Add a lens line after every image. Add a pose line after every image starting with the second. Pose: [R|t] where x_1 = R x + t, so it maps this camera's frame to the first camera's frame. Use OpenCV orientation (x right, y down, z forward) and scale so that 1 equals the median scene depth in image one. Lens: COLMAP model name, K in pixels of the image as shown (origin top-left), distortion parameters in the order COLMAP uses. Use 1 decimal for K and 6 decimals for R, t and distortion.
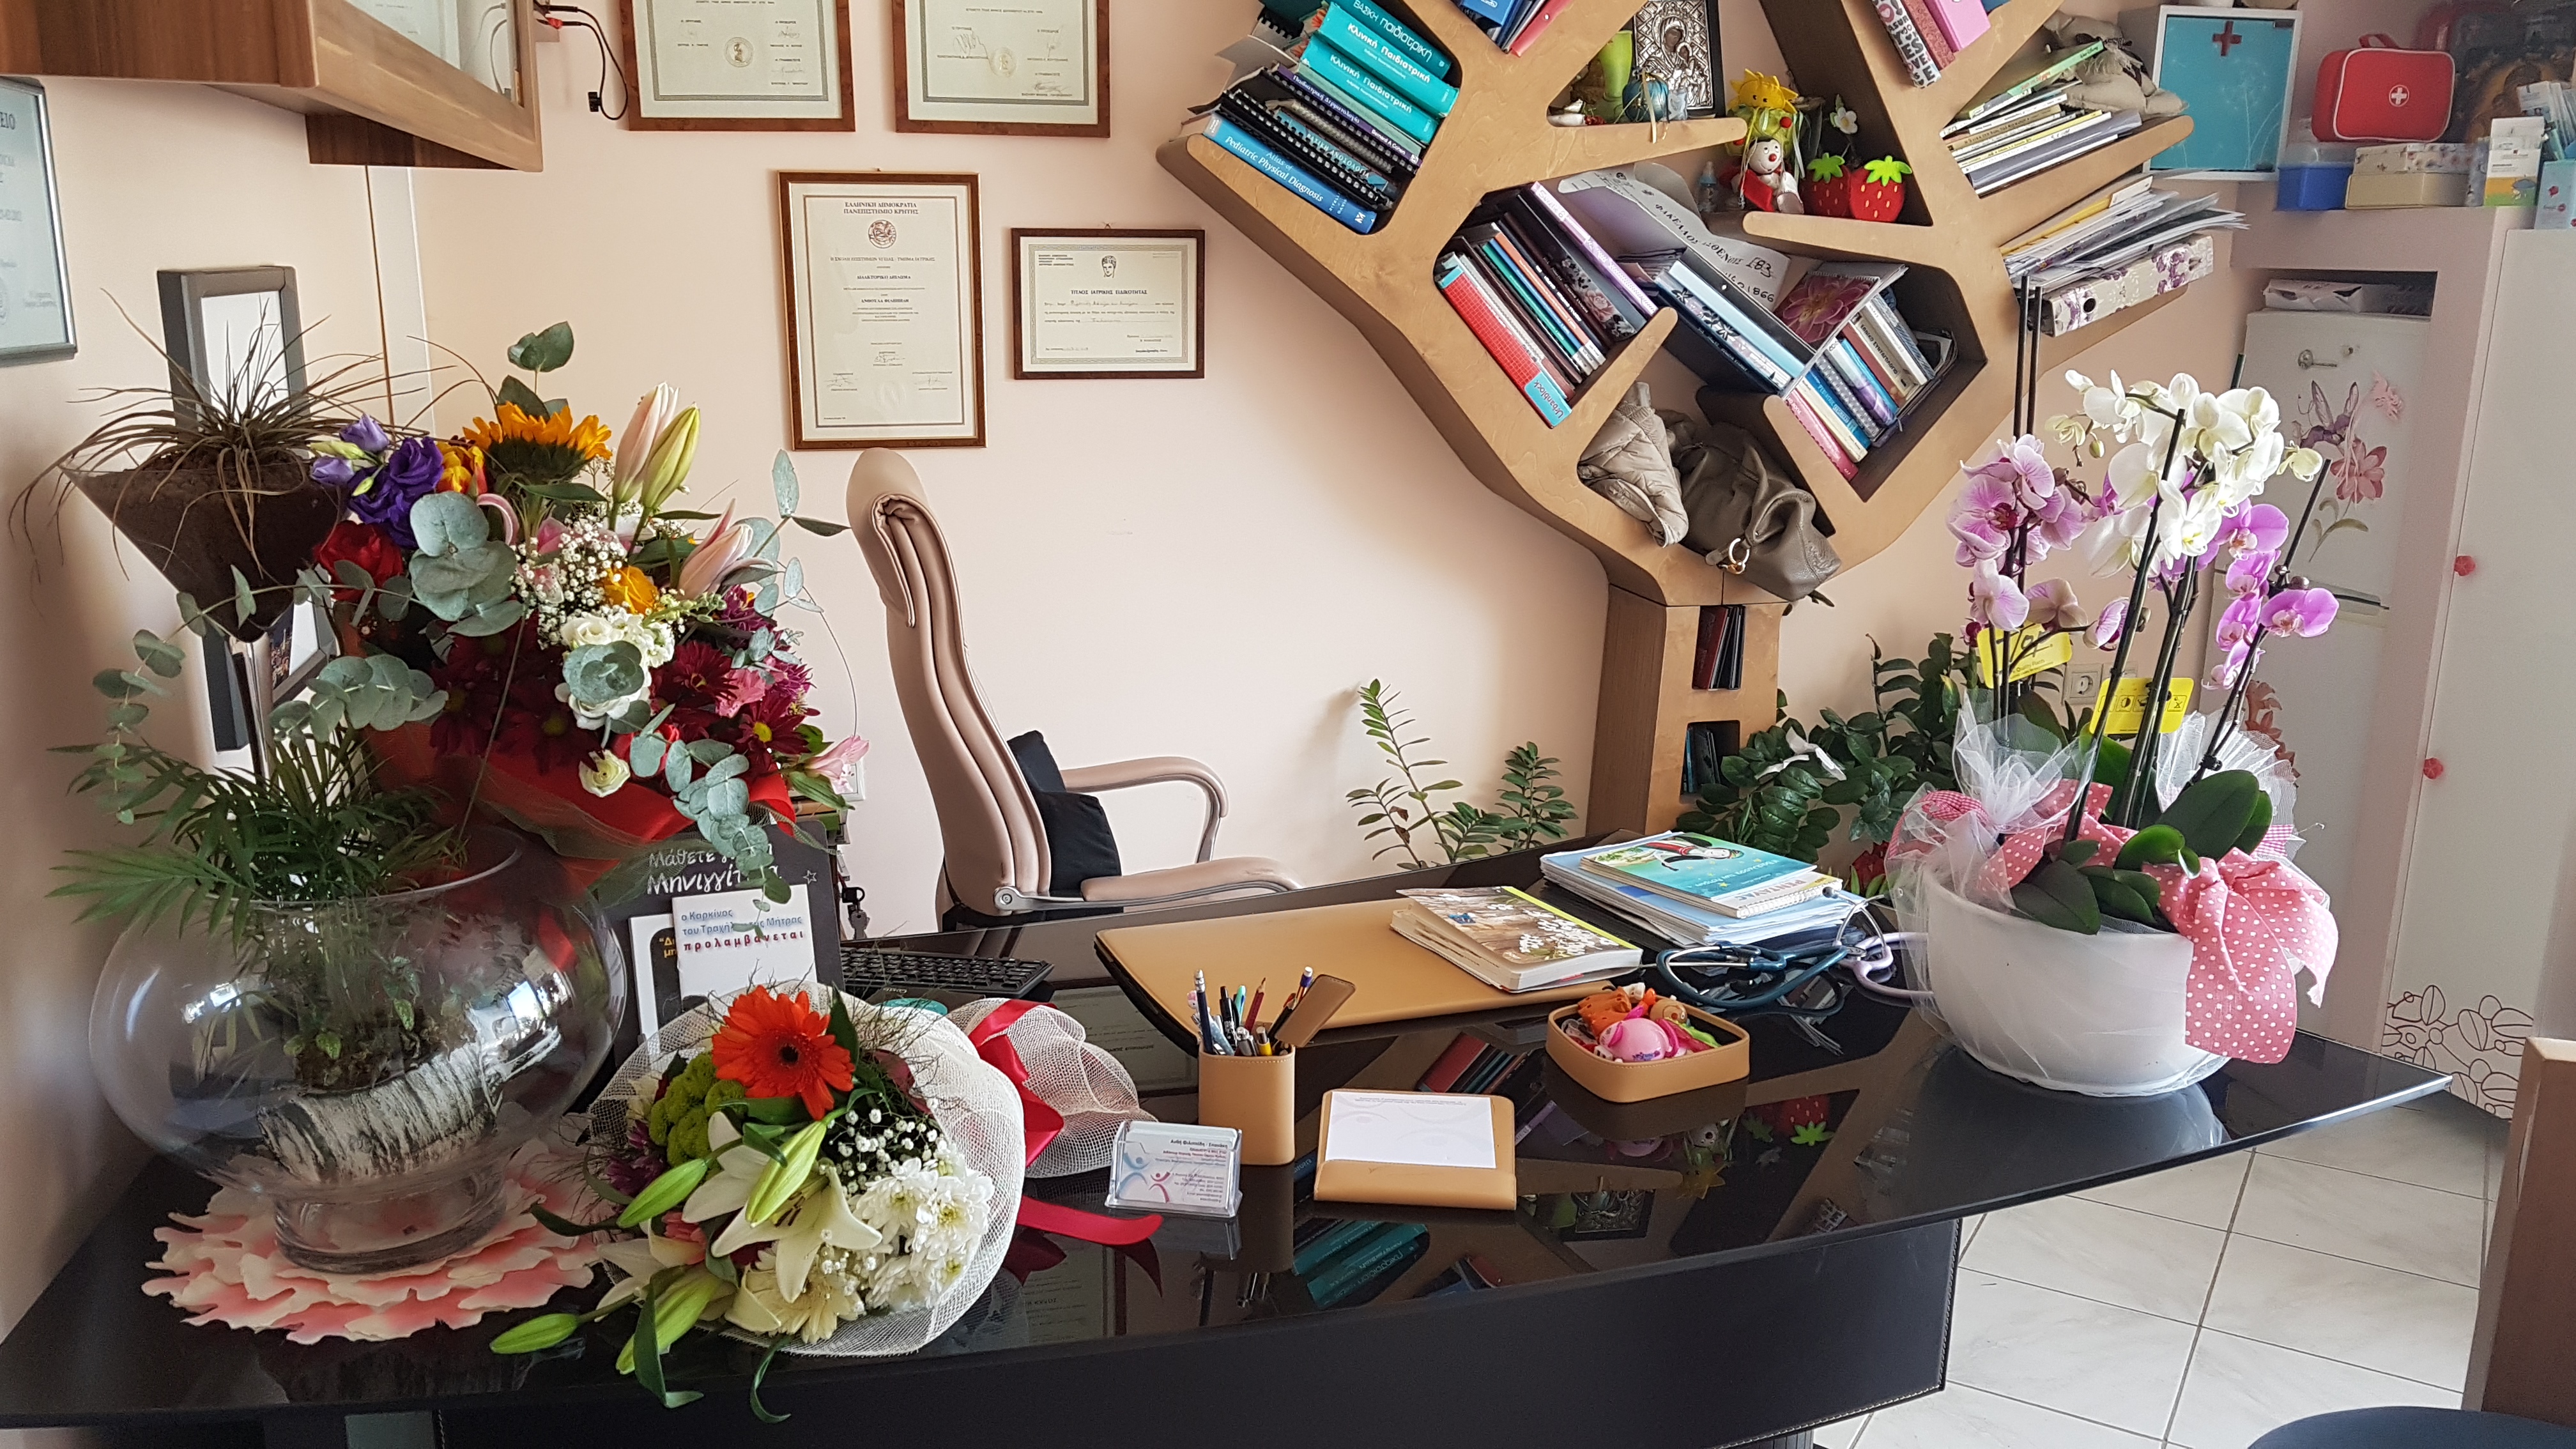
lens RADIAL K [[1970.0, 0, 1288.0], [0, 1970.0, 724.5], [0, 0, 1]] dist [0.054475, -0.000812]
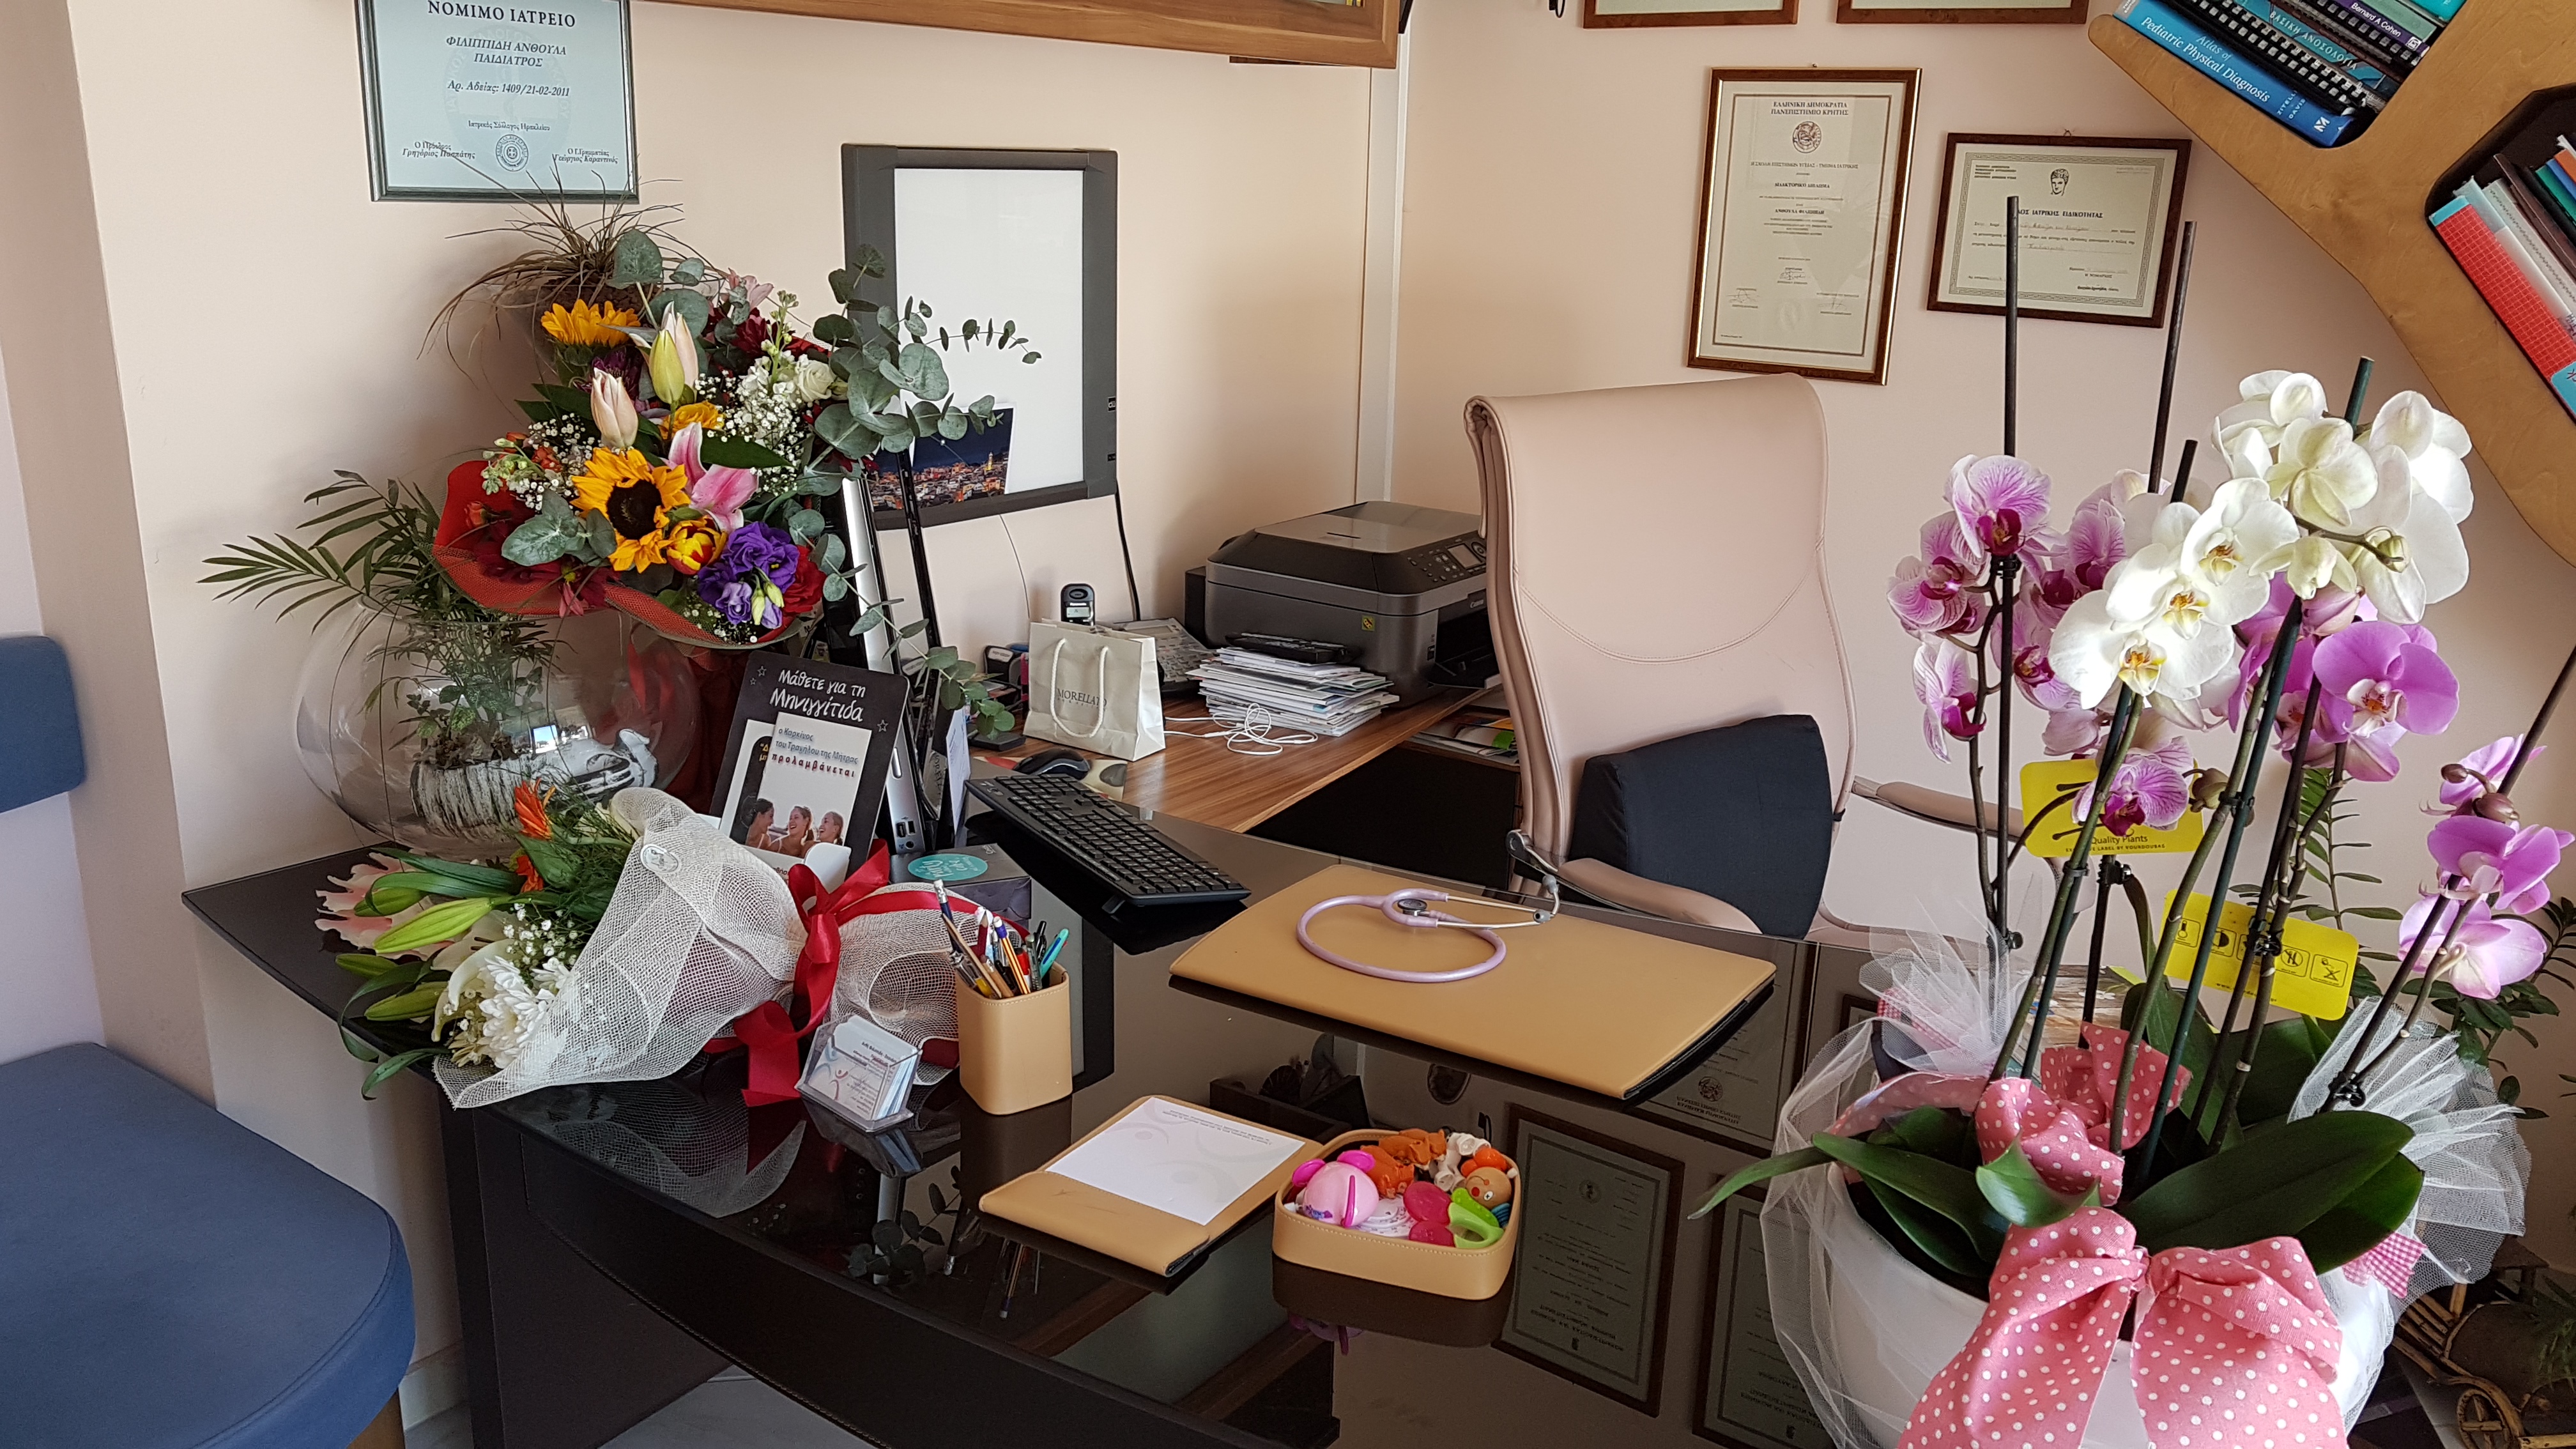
lens RADIAL K [[2008.8, 0, 1288.0], [0, 2008.8, 724.5], [0, 0, 1]] dist [-0.007366, -0.001284]
pose [[0.682717, 0.221510, -0.696298, 0.333473], [-0.200446, 0.973160, 0.113052, -0.044413], [0.702652, 0.062388, 0.708793, 0.207927]]
